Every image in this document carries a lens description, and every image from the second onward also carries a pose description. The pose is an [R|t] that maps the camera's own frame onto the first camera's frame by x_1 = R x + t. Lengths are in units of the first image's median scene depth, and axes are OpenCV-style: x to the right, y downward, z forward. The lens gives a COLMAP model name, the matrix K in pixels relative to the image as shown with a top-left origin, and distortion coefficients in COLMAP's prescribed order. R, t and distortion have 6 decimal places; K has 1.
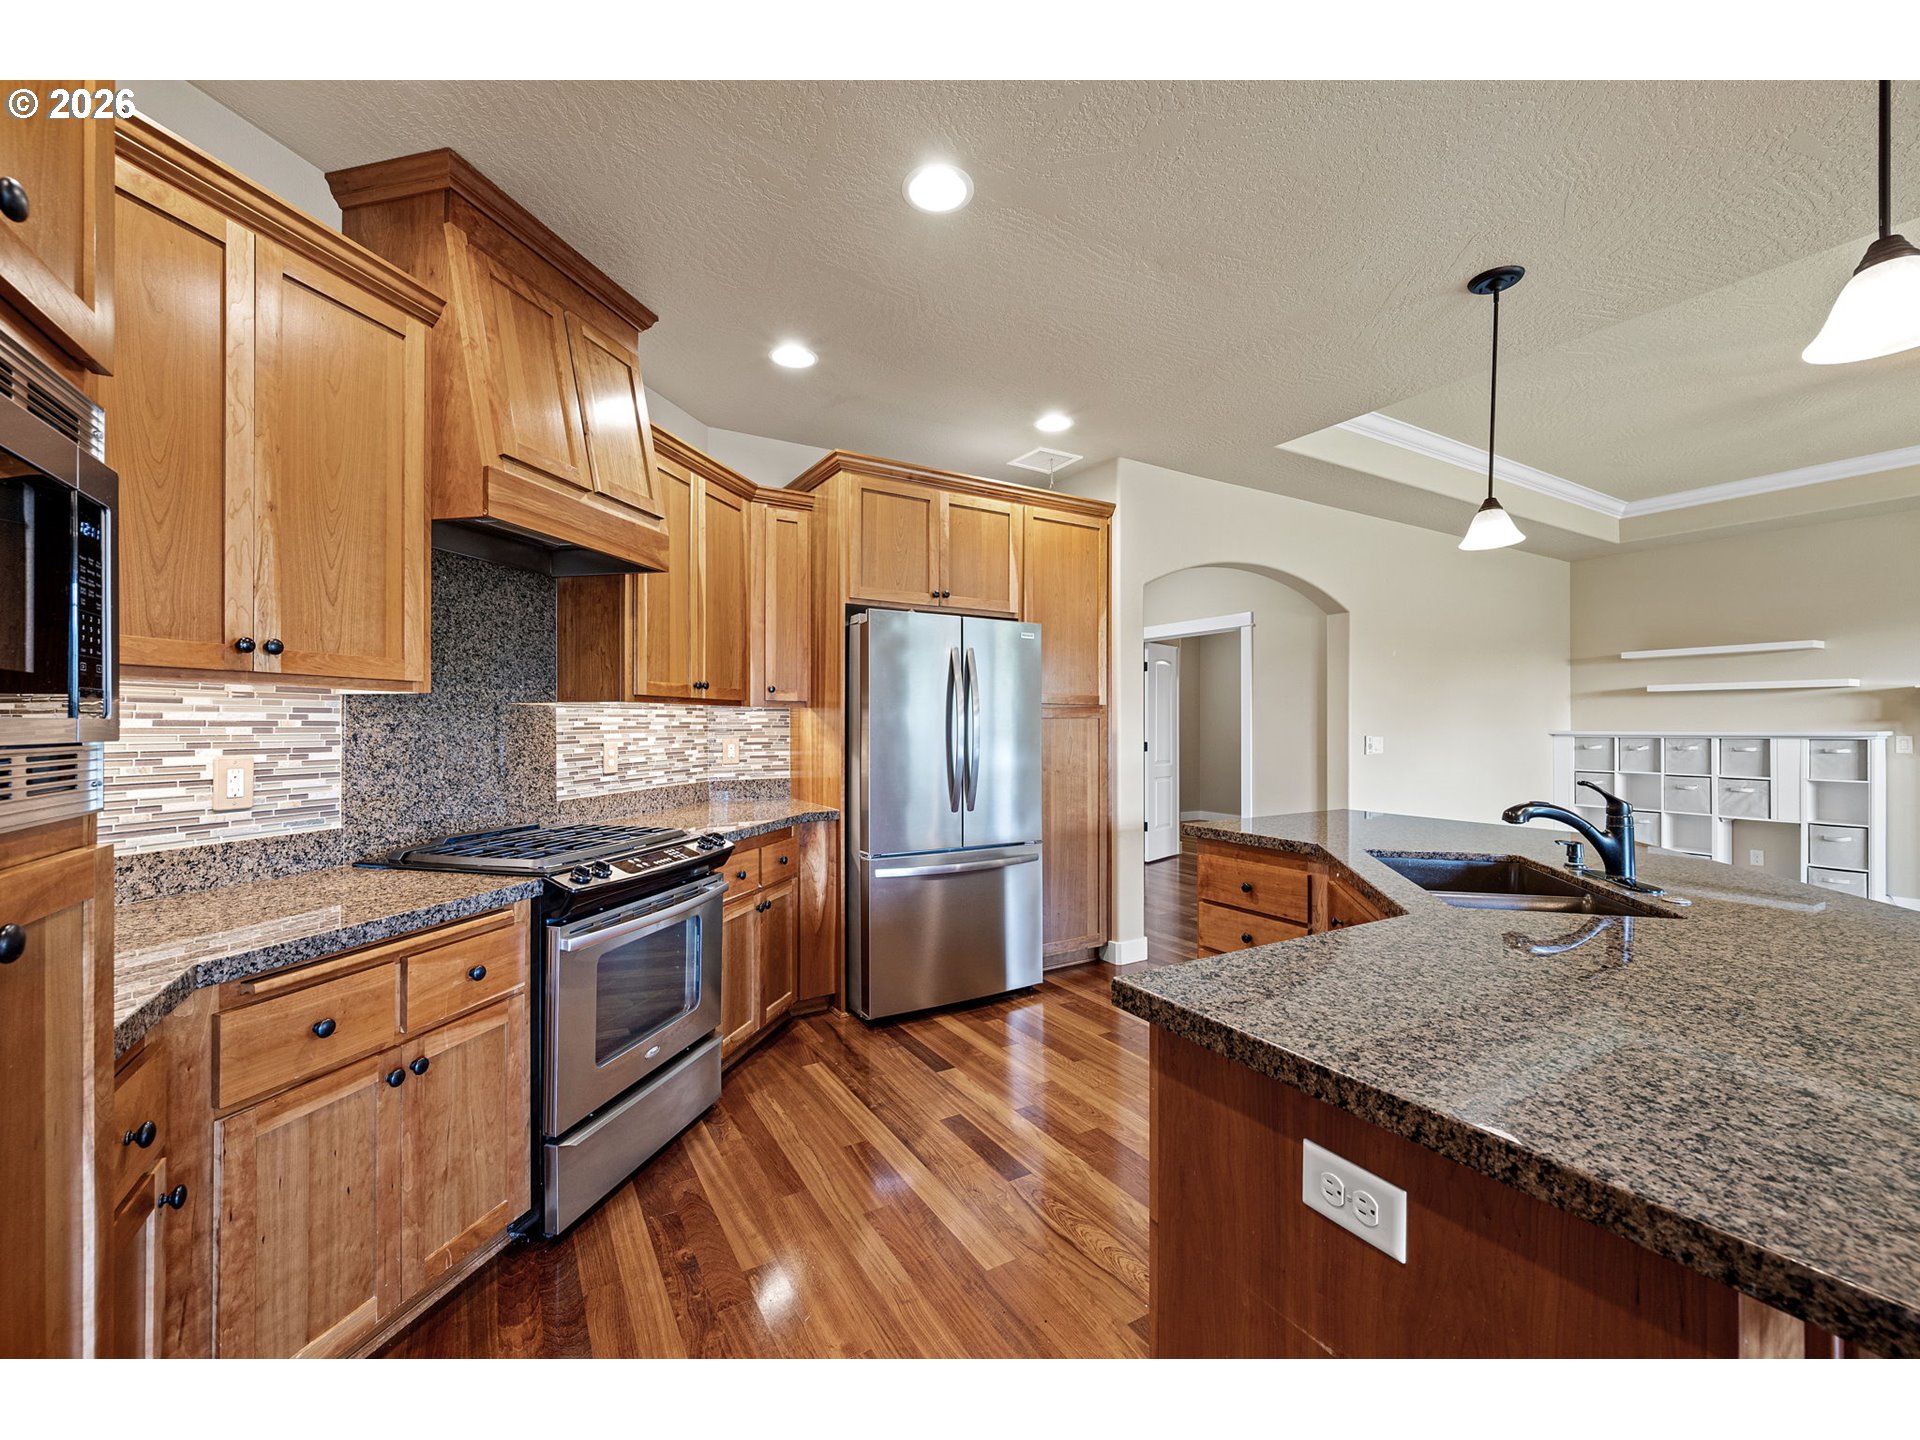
lens RADIAL K [[778.3, 0, 967.6], [0, 778.3, 720.7], [0, 0, 1]] dist [-0.001886, -0.000543]
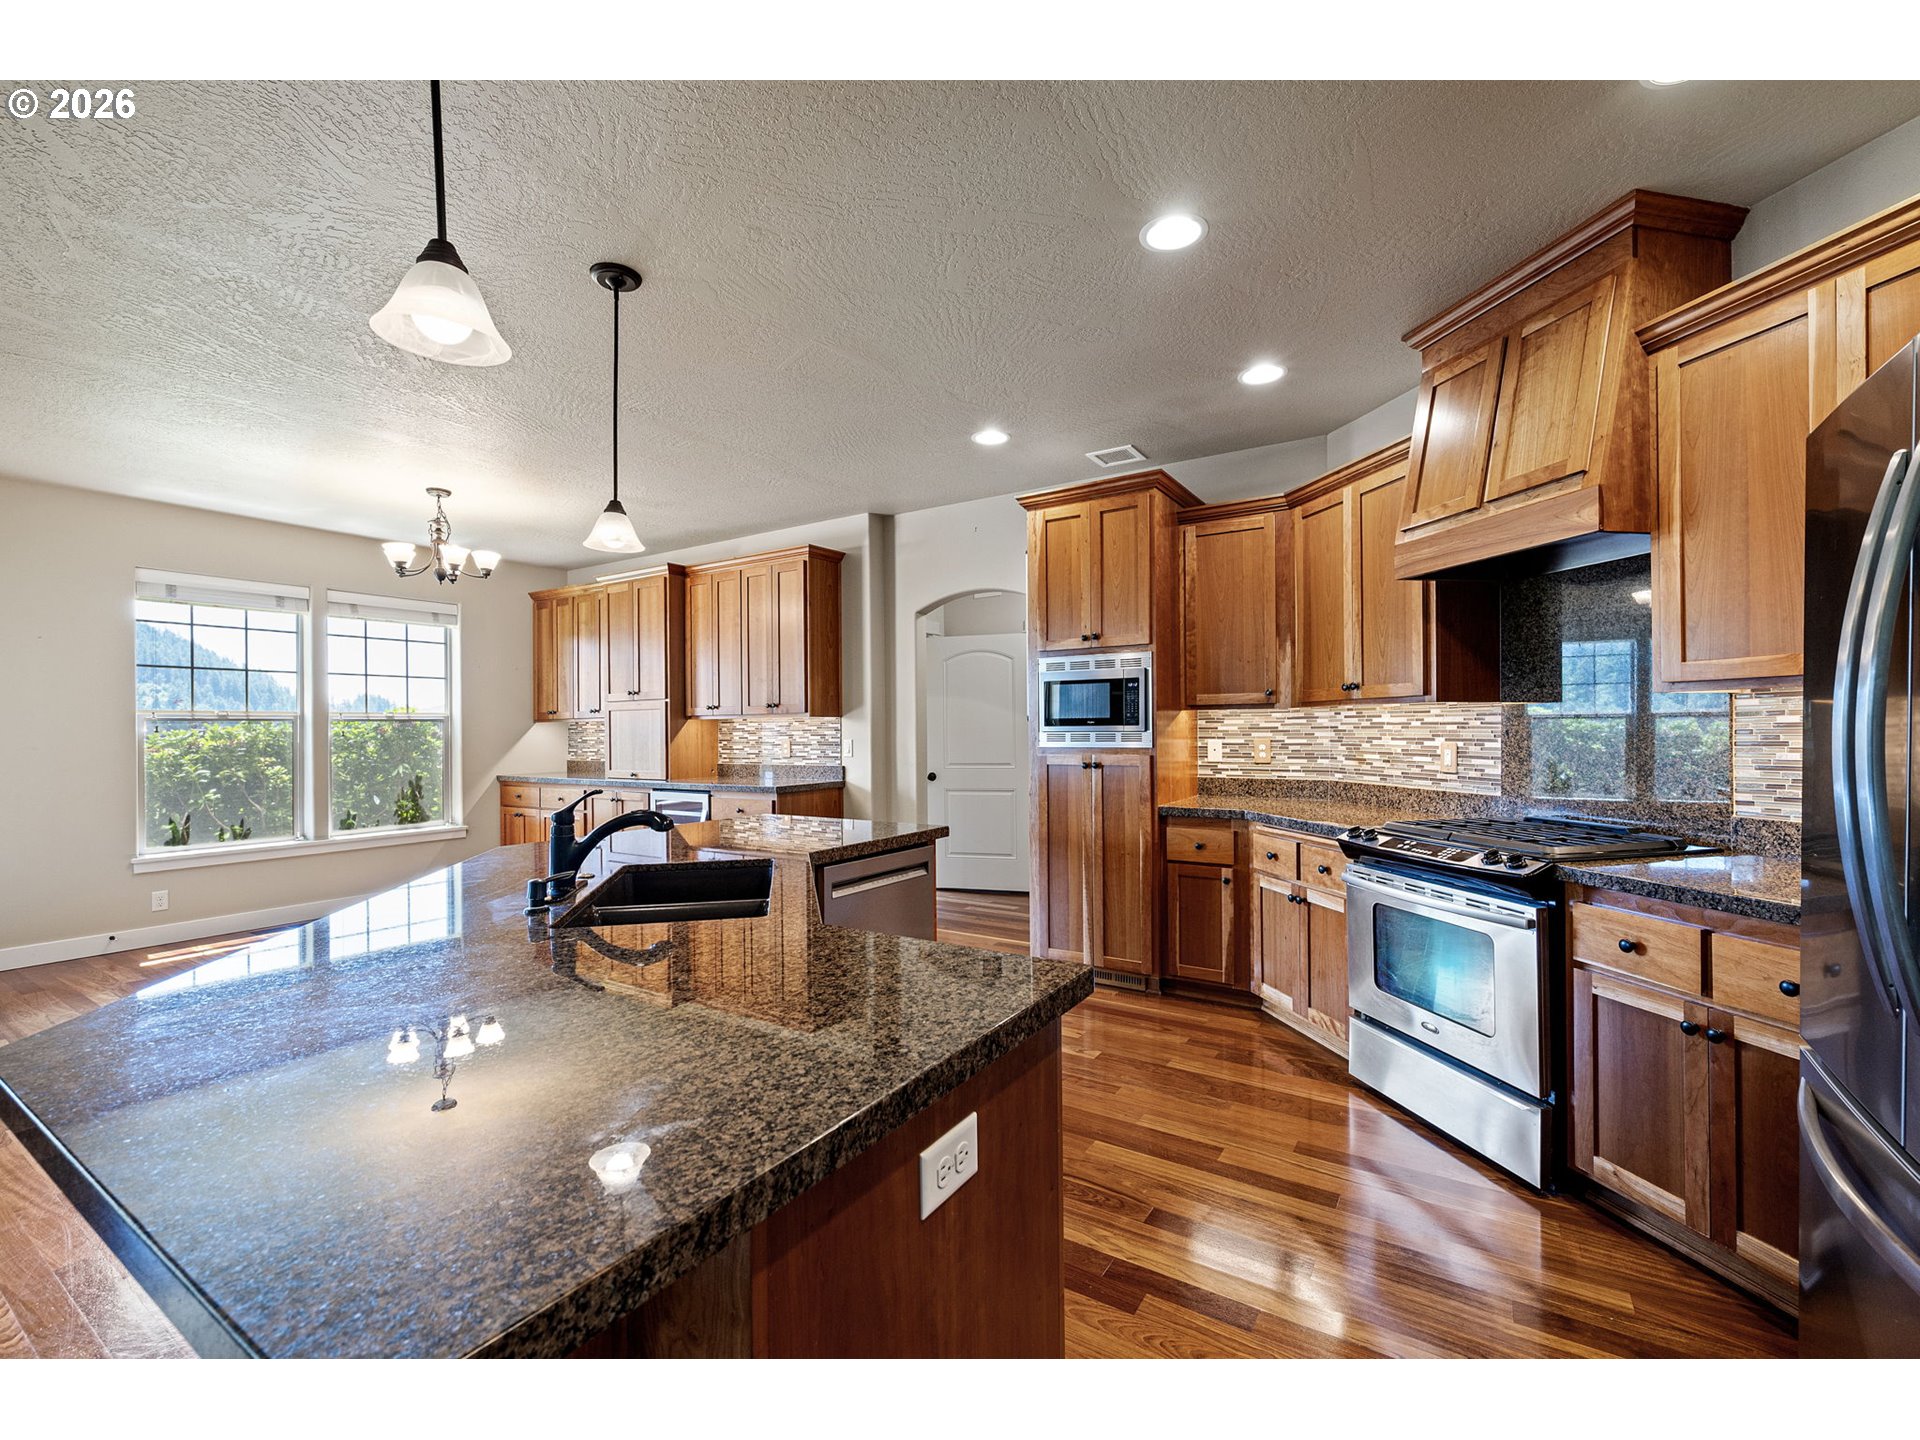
lens RADIAL K [[814.9, 0, 963.8], [0, 814.9, 727.5], [0, 0, 1]] dist [-0.002294, 0.001265]
pose [[-0.895836, 0.006821, -0.444332, 0.692821], [0.011533, 0.999902, -0.007901, 0.012077], [0.444235, -0.012203, -0.895827, 1.774807]]
